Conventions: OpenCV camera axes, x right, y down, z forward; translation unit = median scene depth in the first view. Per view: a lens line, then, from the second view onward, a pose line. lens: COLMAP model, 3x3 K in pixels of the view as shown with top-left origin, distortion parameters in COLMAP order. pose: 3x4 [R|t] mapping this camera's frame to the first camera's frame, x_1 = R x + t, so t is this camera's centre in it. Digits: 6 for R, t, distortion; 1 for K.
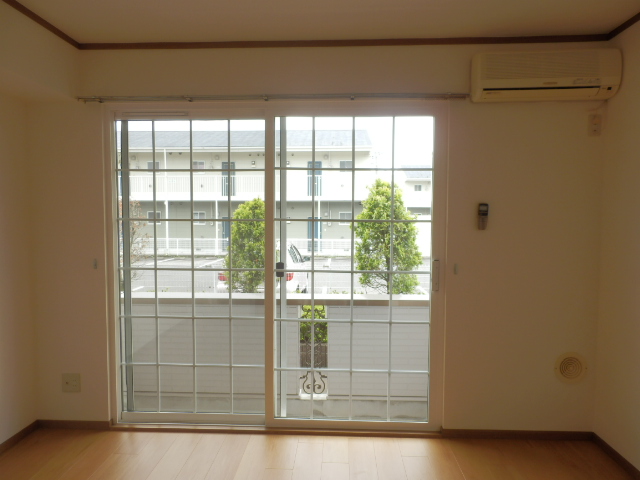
lens RADIAL K [[445.7, 0, 320.0], [0, 445.7, 240.0], [0, 0, 1]] dist [-0.004301, 0.001353]
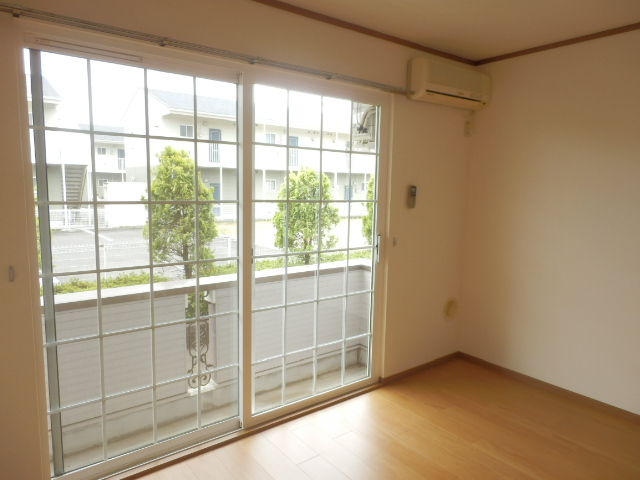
lens RADIAL K [[445.7, 0, 320.0], [0, 445.7, 240.0], [0, 0, 1]] dist [-0.004301, 0.001353]
pose [[0.761125, -0.067726, 0.645060, -0.562155], [0.018869, 0.996425, 0.082352, -0.037532], [-0.648331, -0.050509, 0.759681, 0.224593]]
